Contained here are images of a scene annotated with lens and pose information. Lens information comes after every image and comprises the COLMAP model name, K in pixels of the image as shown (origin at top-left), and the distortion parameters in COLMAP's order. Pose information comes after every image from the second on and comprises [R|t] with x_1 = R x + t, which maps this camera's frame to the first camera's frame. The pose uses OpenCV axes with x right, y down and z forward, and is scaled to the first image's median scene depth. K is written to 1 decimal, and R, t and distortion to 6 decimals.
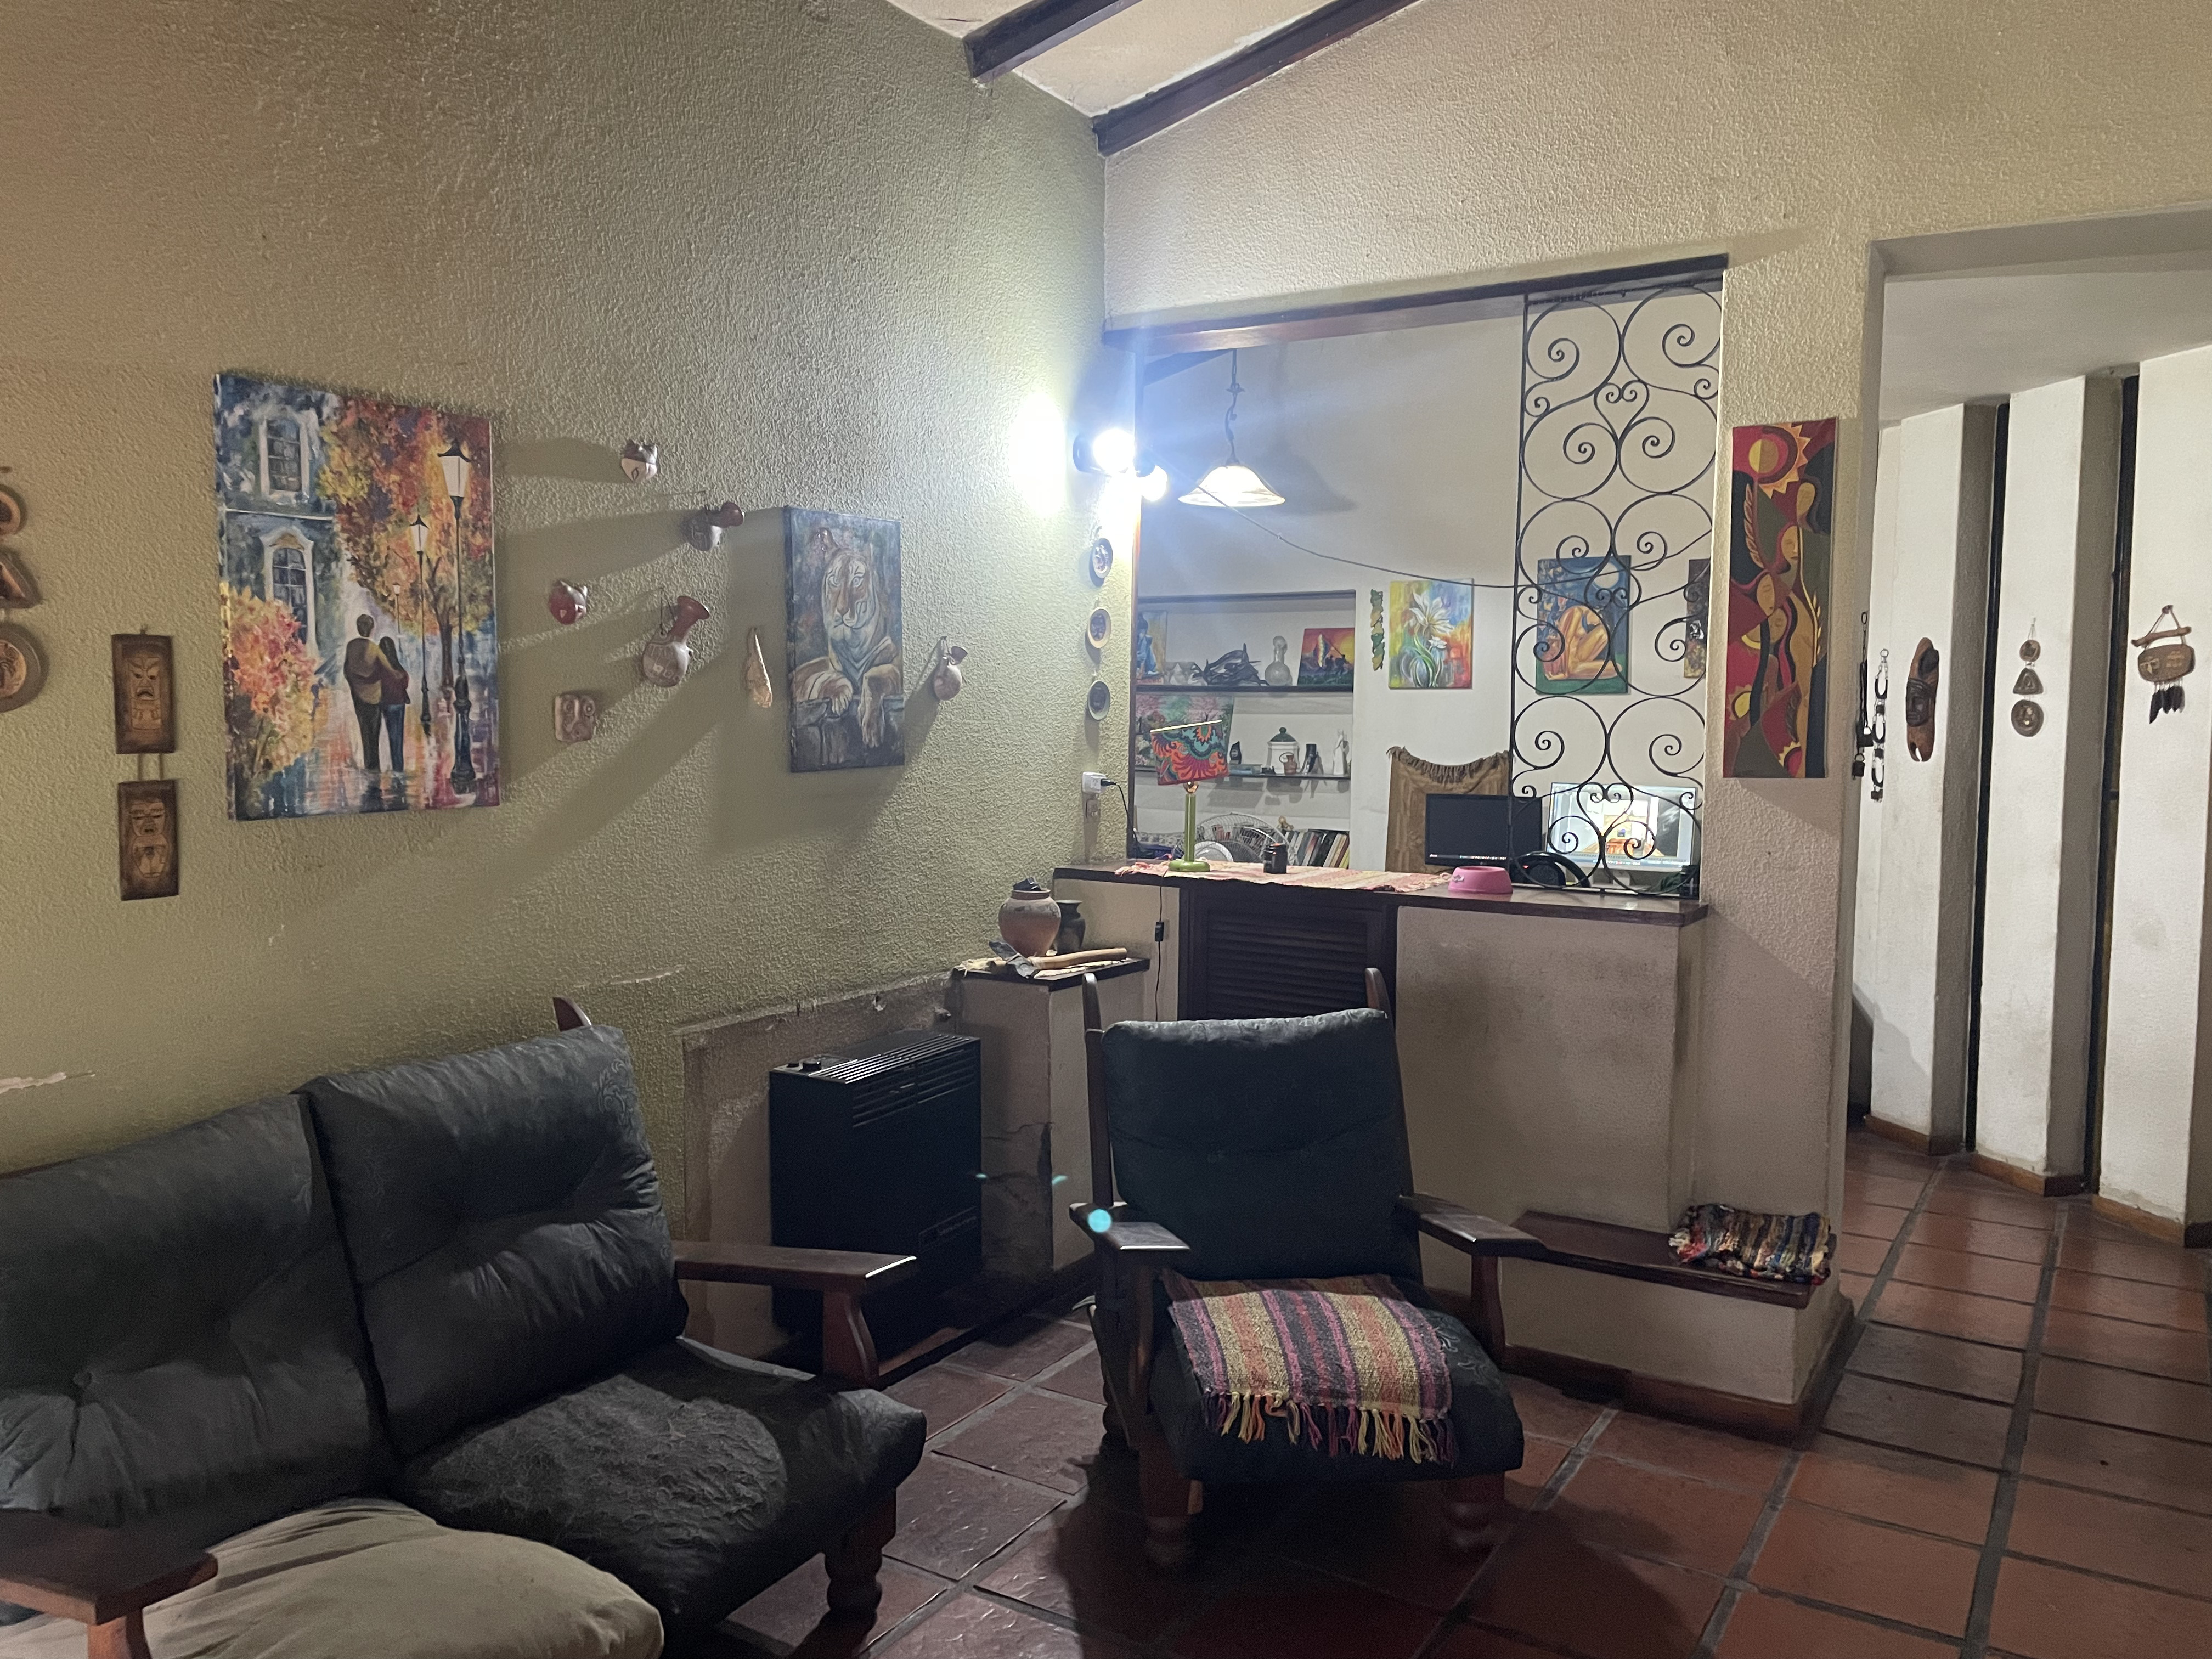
lens RADIAL K [[1702.7, 0, 1106.0], [0, 1702.7, 829.5], [0, 0, 1]] dist [0.066645, -0.007690]
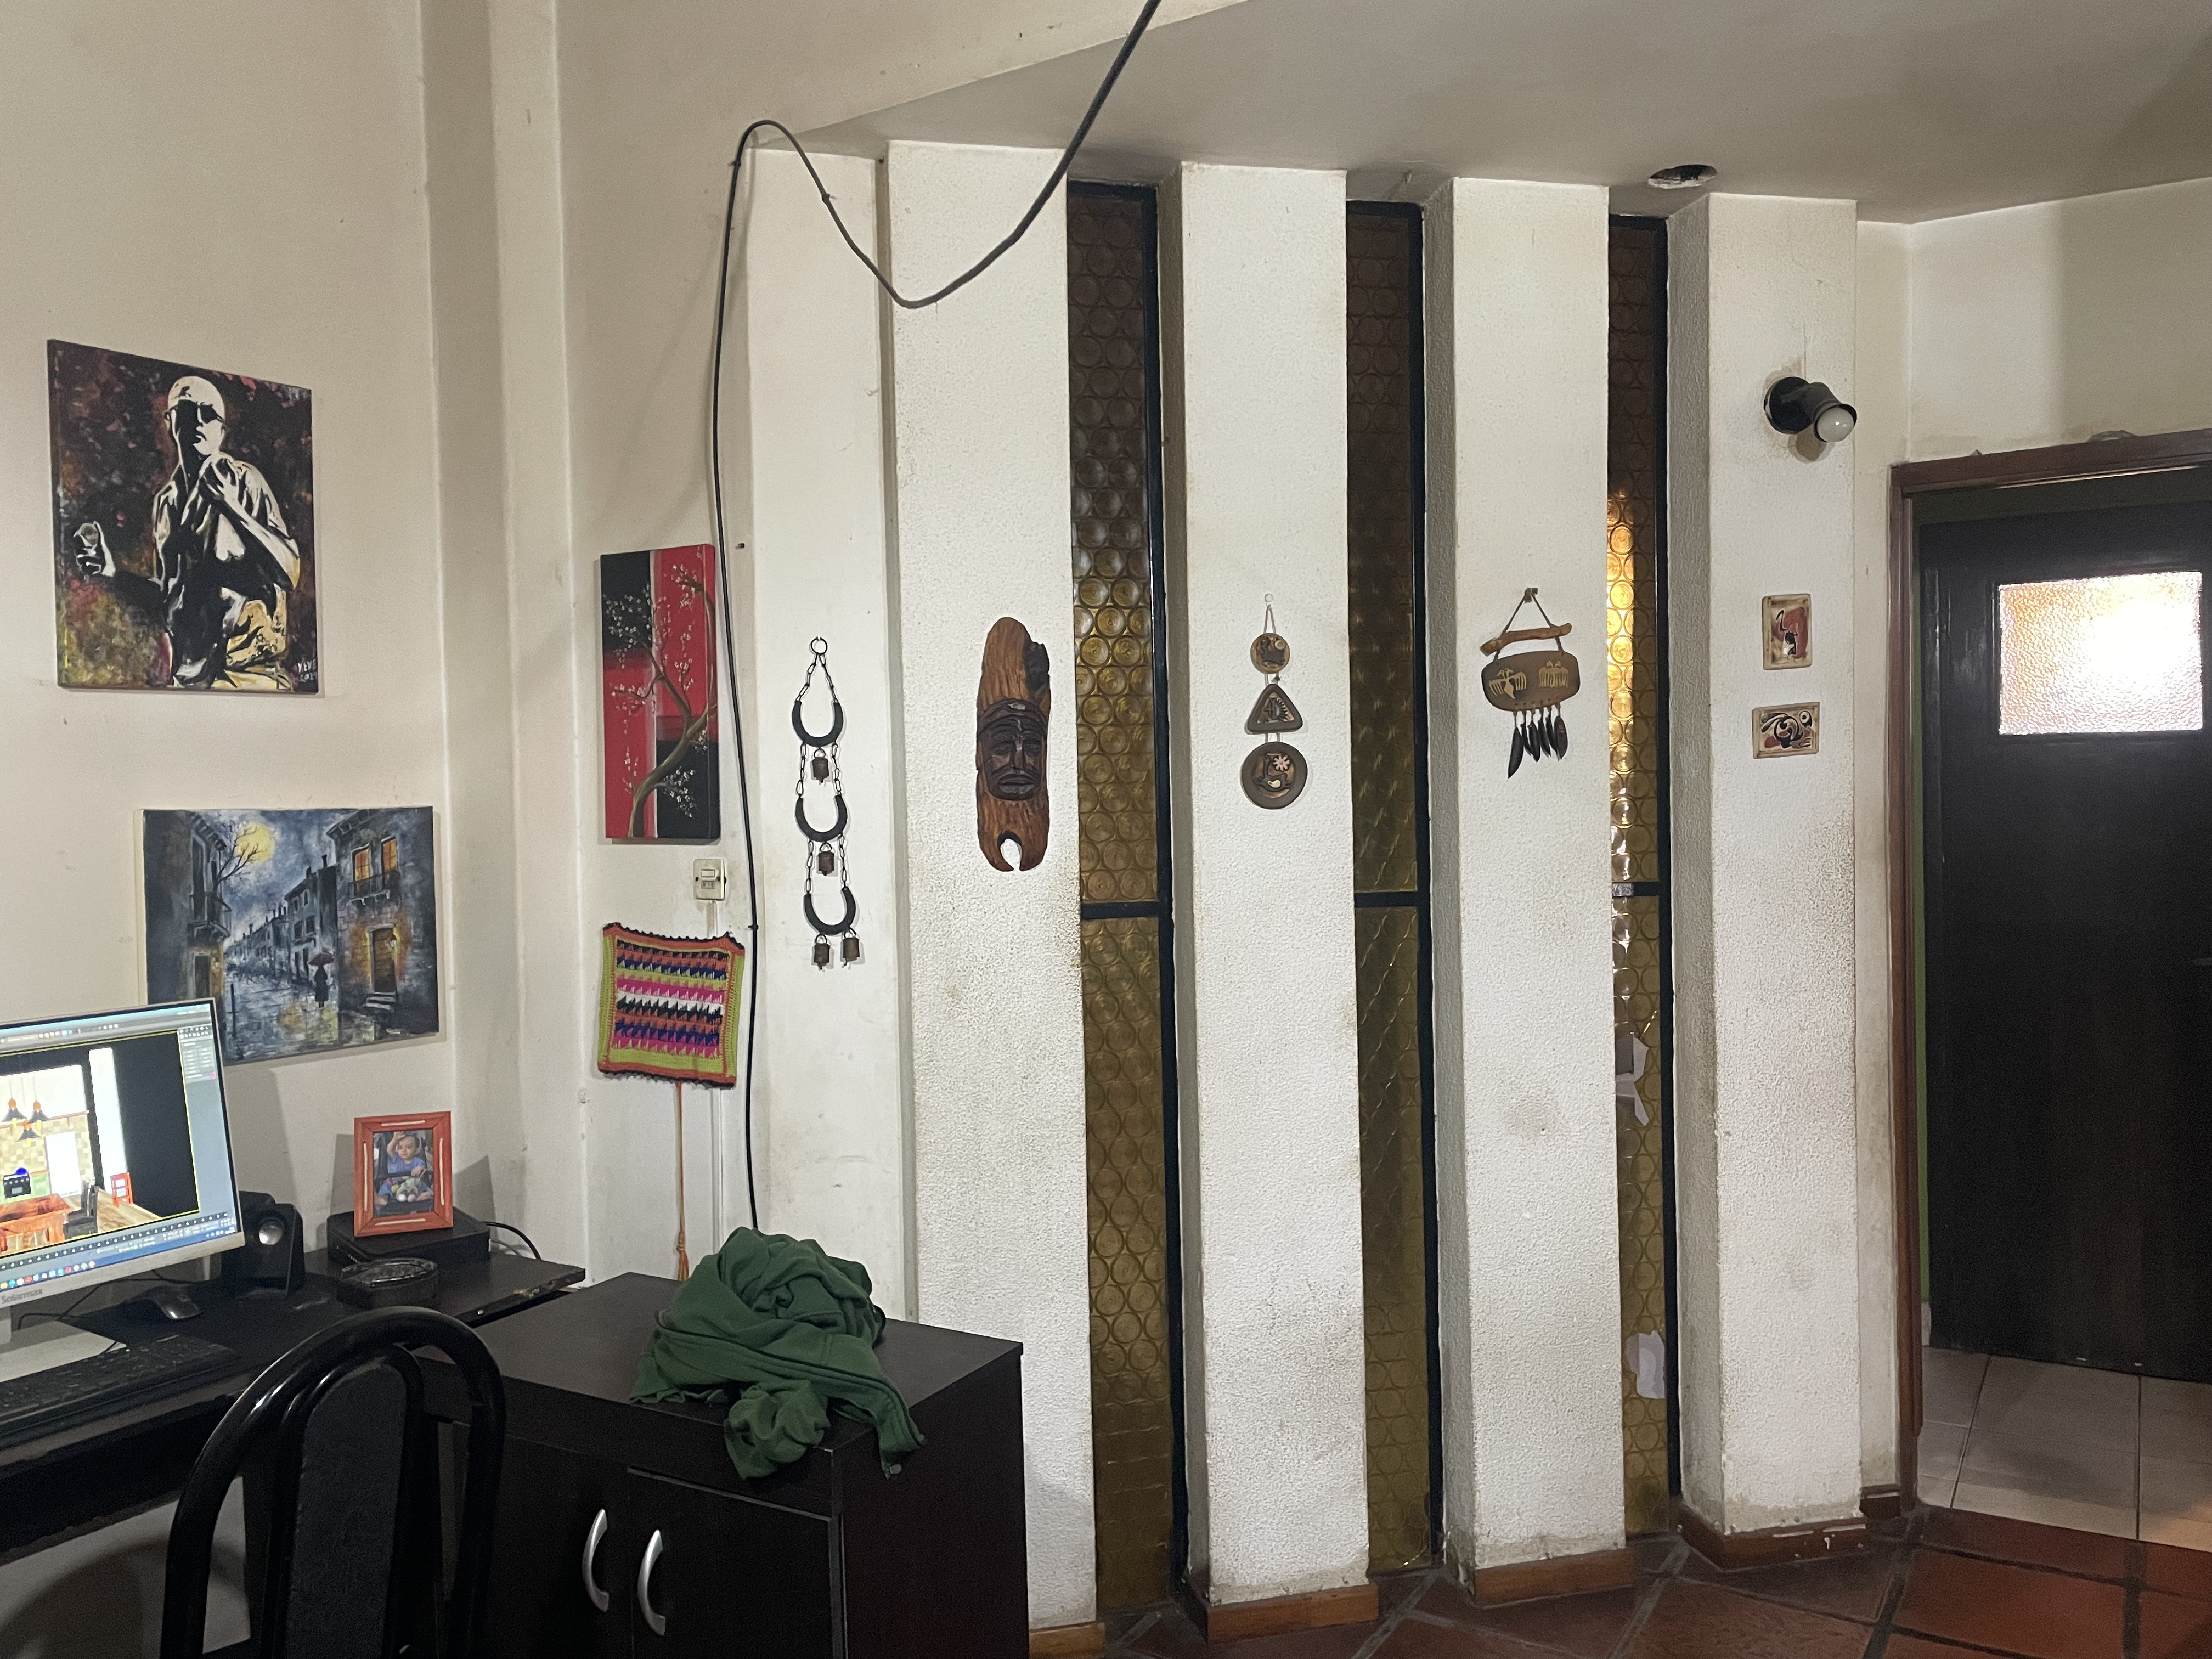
lens RADIAL K [[1702.7, 0, 1106.0], [0, 1702.7, 829.5], [0, 0, 1]] dist [0.066645, -0.007690]
pose [[0.017083, -0.060759, 0.998006, -0.007775], [0.085784, 0.994560, 0.059081, -0.071748], [-0.996167, 0.084604, 0.022202, 0.893639]]
